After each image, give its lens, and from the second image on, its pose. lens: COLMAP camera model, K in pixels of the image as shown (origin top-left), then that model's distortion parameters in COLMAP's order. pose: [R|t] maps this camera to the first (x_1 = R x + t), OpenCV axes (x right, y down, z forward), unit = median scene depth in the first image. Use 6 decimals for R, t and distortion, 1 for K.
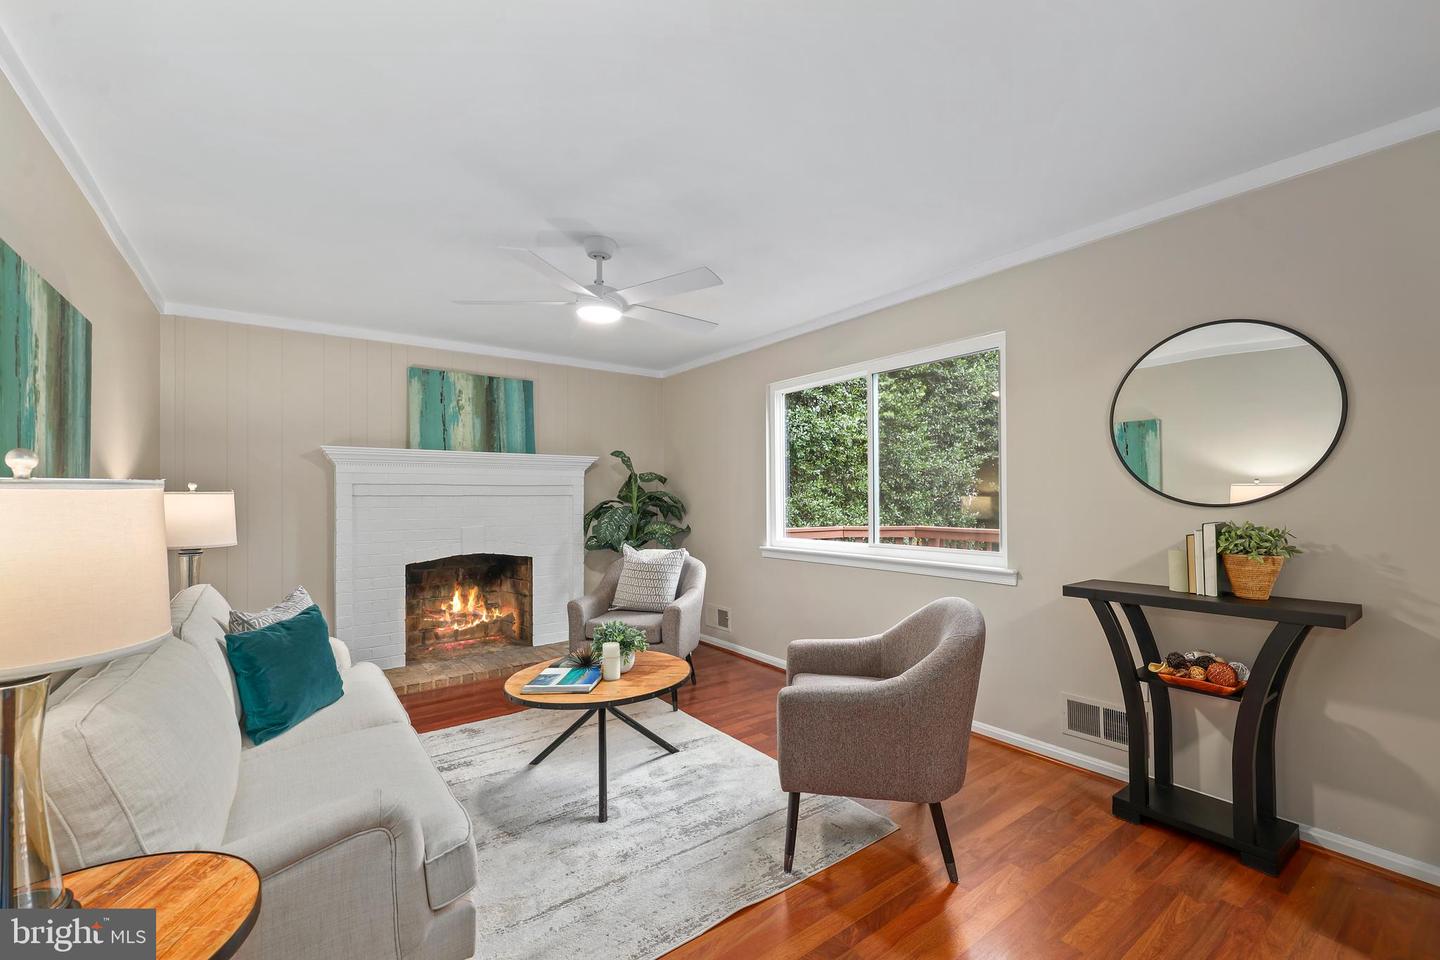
lens RADIAL K [[598.5, 0, 720.6], [0, 598.5, 487.8], [0, 0, 1]] dist [0.006986, 0.000067]
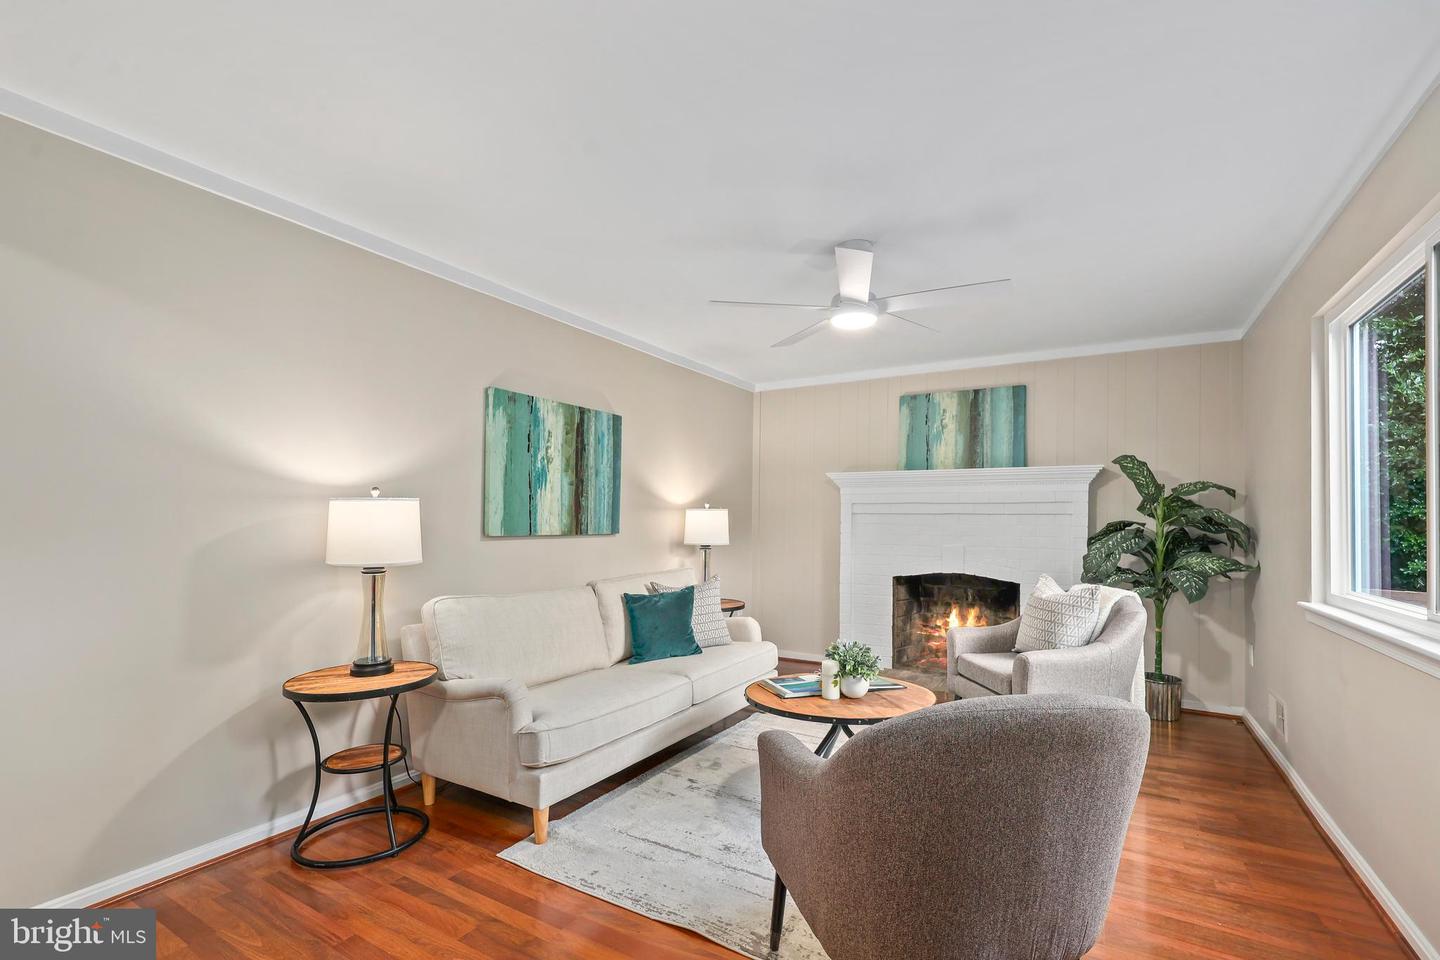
lens RADIAL K [[632.1, 0, 746.6], [0, 632.1, 509.6], [0, 0, 1]] dist [0.016606, -0.000090]
pose [[0.416030, -0.005879, -0.909332, 0.393623], [0.002963, 0.999983, -0.005110, 0.010328], [0.909346, -0.000568, 0.416040, 0.253874]]
